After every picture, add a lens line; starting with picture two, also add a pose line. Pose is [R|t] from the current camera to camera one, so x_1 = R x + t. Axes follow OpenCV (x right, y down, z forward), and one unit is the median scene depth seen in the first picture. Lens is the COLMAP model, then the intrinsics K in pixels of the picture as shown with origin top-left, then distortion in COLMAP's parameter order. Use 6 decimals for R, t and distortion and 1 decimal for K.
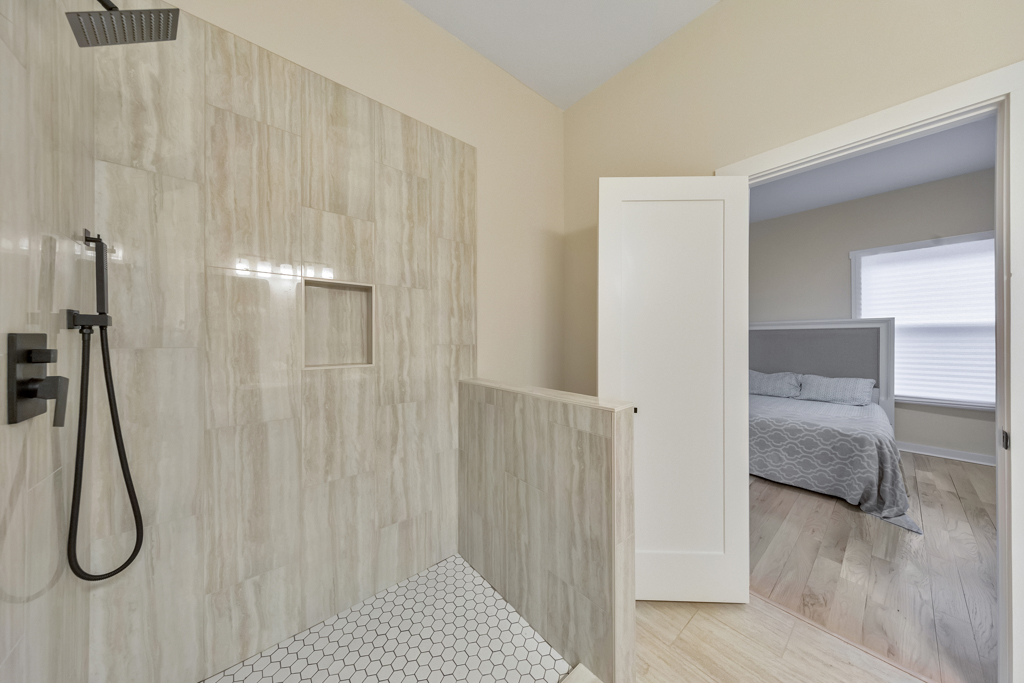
lens RADIAL K [[327.2, 0, 511.0], [0, 327.2, 339.6], [0, 0, 1]] dist [0.004989, -0.000188]
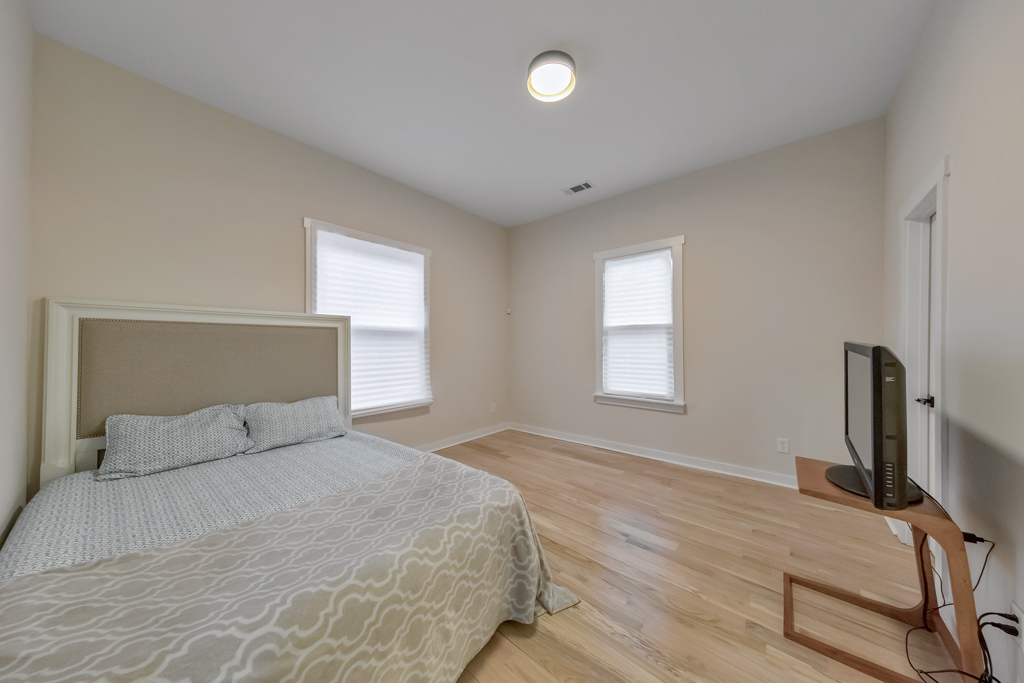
lens RADIAL K [[327.2, 0, 515.6], [0, 327.2, 340.9], [0, 0, 1]] dist [0.004989, -0.000188]
pose [[-0.169533, 0.002265, 0.985522, 0.289258], [-0.012133, 0.999917, -0.004386, -0.006933], [-0.985450, -0.012701, -0.169491, 0.728883]]
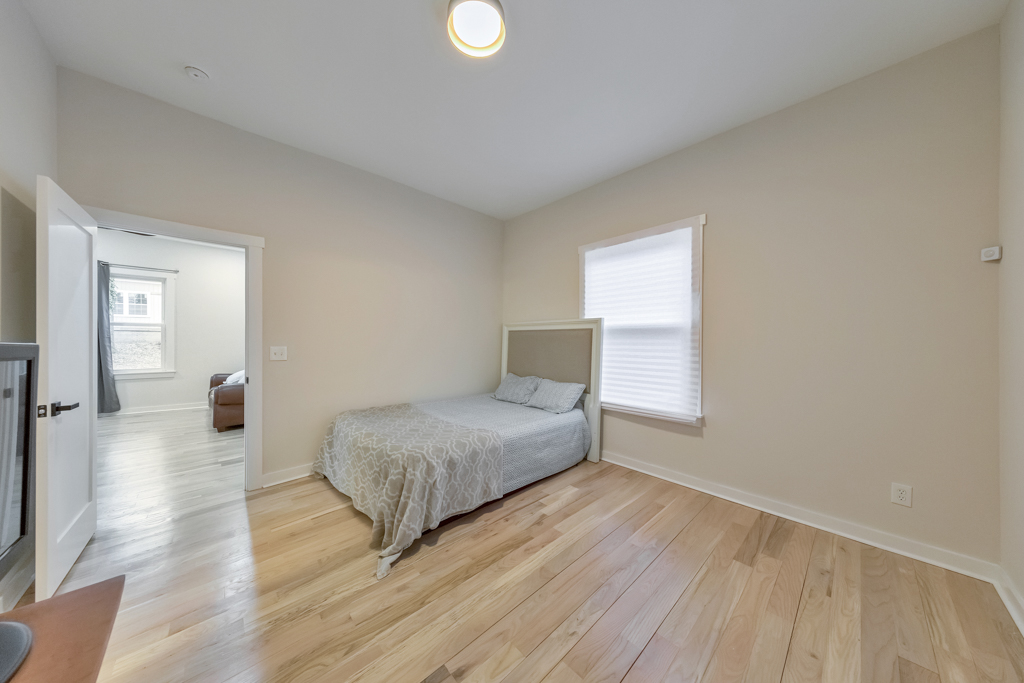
lens RADIAL K [[327.2, 0, 514.3], [0, 327.2, 338.3], [0, 0, 1]] dist [0.004989, -0.000188]
pose [[0.999142, 0.000359, 0.041418, 0.878183], [-0.000452, 0.999997, 0.002229, -0.011401], [-0.041417, -0.002246, 0.999139, 0.090859]]
